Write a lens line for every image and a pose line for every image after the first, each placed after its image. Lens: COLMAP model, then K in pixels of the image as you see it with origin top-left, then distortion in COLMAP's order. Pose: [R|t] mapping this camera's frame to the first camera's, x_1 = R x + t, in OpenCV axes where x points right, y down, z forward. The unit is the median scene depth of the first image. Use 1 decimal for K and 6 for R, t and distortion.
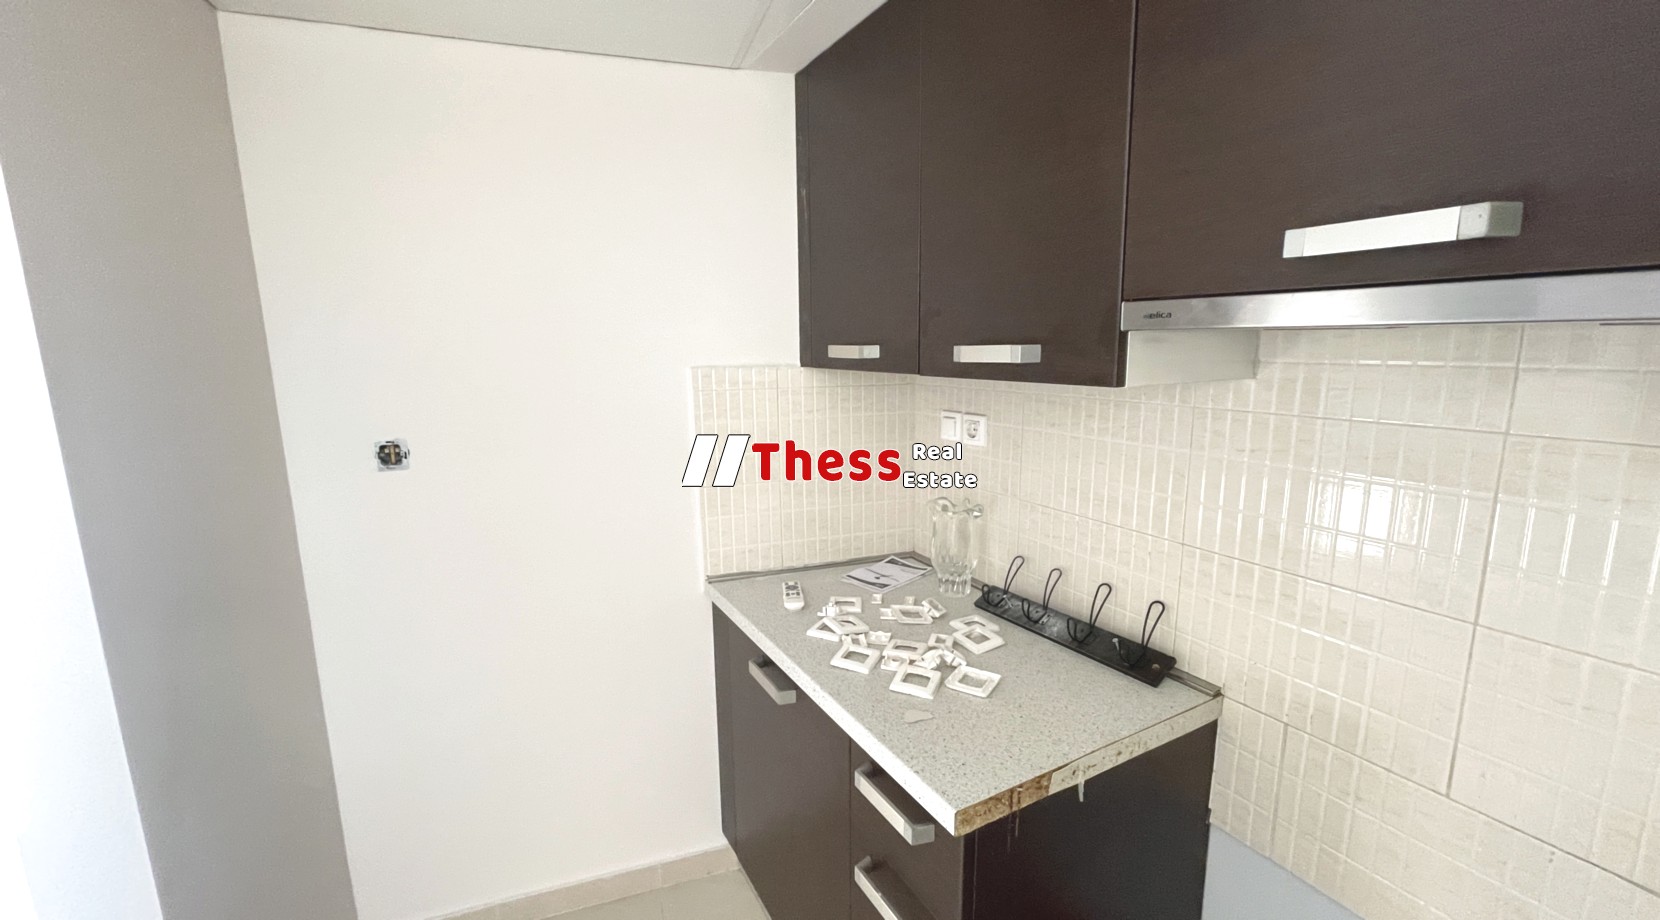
lens RADIAL K [[664.4, 0, 828.1], [0, 664.4, 455.7], [0, 0, 1]] dist [-0.001794, -0.004562]
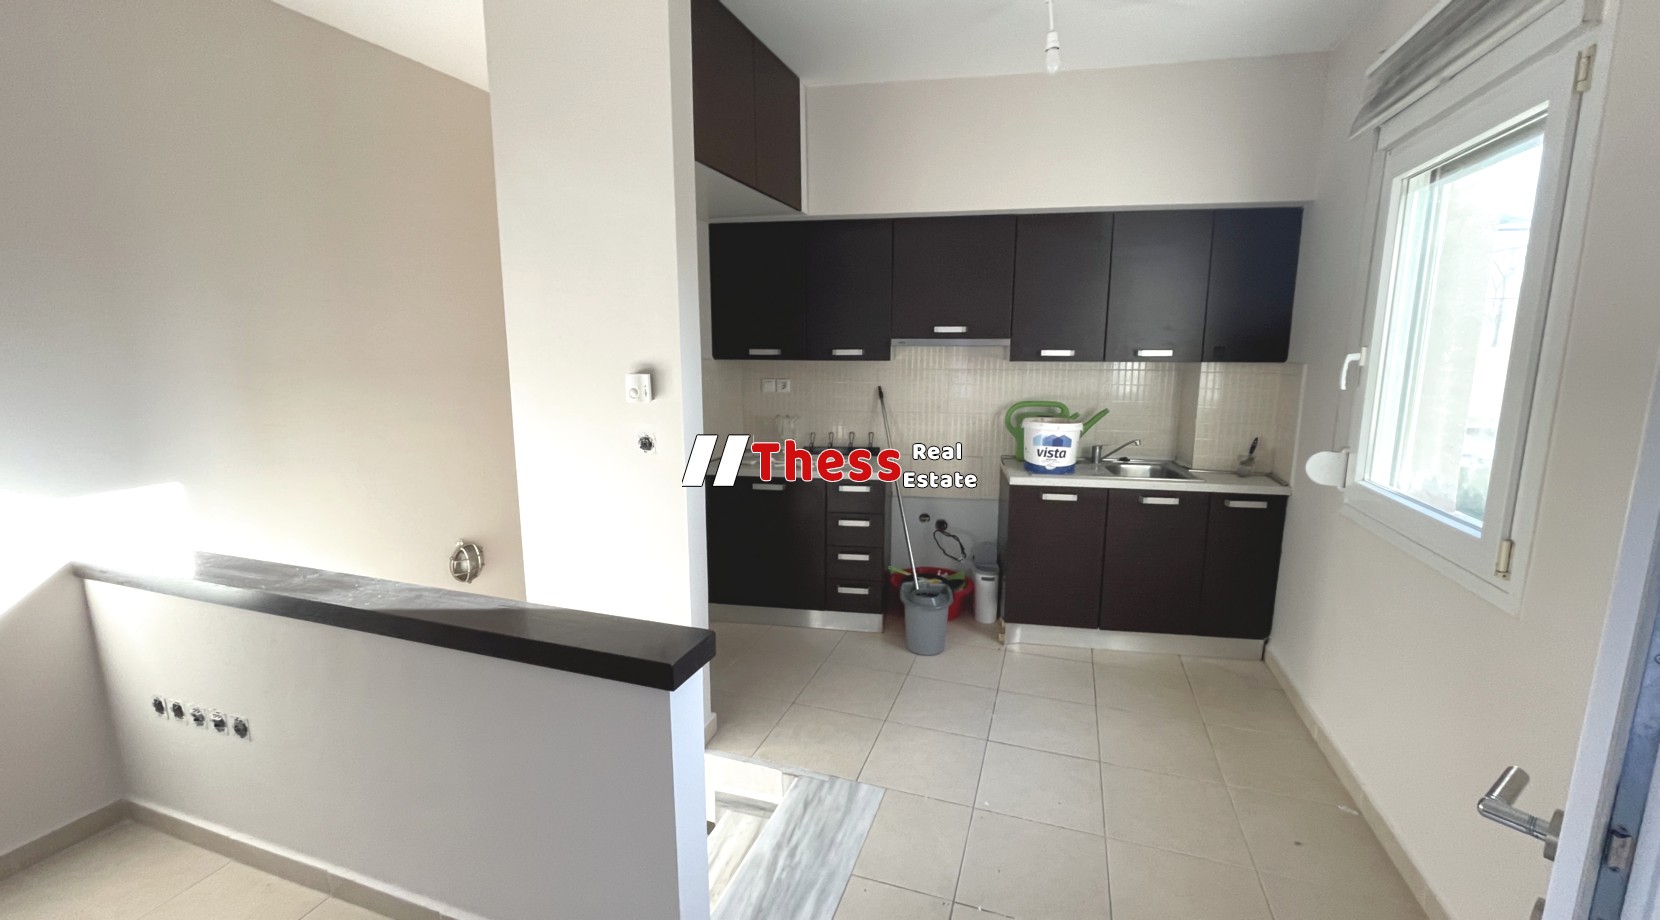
lens RADIAL K [[664.4, 0, 828.1], [0, 664.4, 455.7], [0, 0, 1]] dist [-0.001794, -0.004562]
pose [[0.622645, -0.117649, 0.773609, -1.875690], [0.126012, 0.990805, 0.049258, 0.137258], [-0.772291, 0.066813, 0.631745, -0.733632]]
